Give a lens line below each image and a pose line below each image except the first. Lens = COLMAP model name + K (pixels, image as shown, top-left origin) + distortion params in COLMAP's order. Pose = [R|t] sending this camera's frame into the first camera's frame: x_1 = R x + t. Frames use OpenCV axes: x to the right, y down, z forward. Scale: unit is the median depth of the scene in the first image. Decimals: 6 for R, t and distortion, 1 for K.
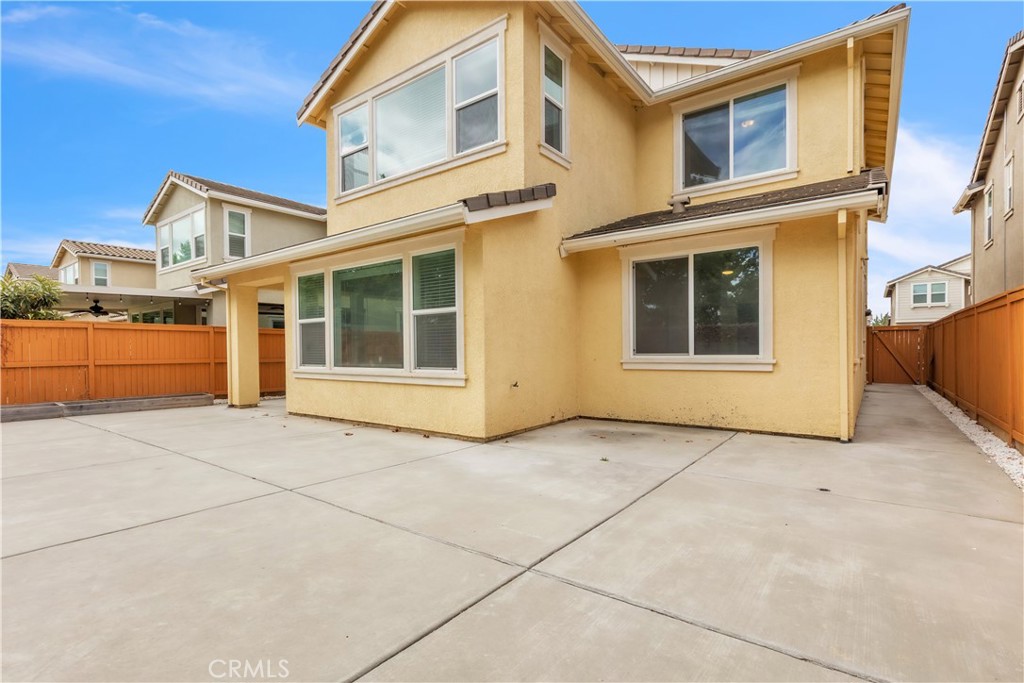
lens RADIAL K [[477.7, 0, 514.2], [0, 477.7, 356.1], [0, 0, 1]] dist [-0.001422, -0.000268]
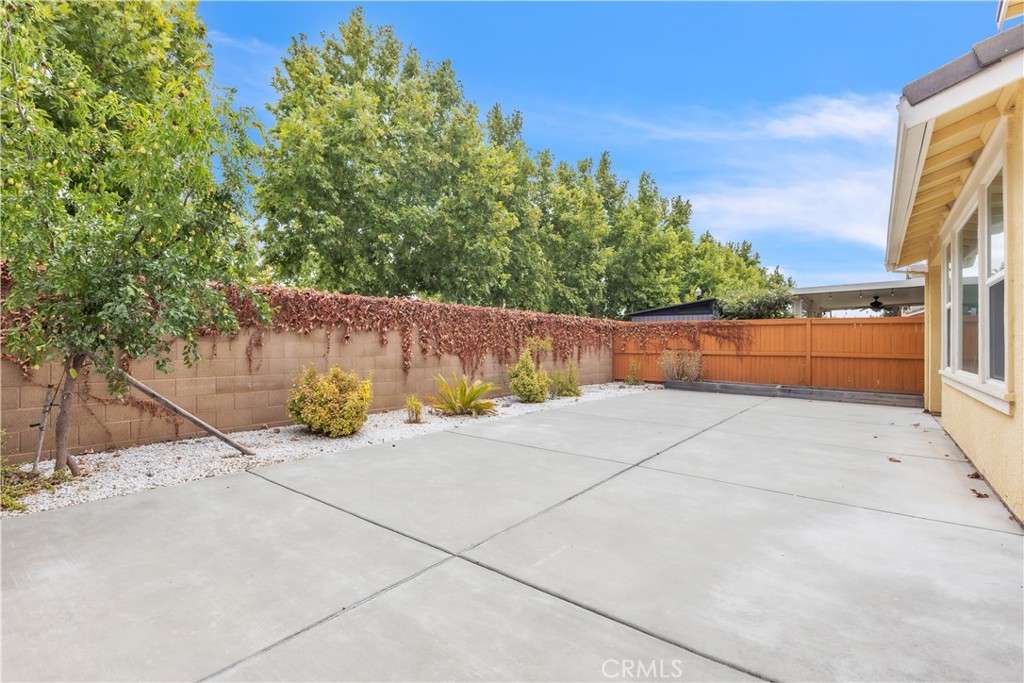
lens RADIAL K [[474.1, 0, 503.9], [0, 474.1, 337.0], [0, 0, 1]] dist [0.001091, -0.000330]
pose [[-0.017354, -0.005313, -0.999835, 0.686642], [-0.023481, 0.999712, -0.004904, -0.010498], [0.999574, 0.023392, -0.017474, 0.732983]]
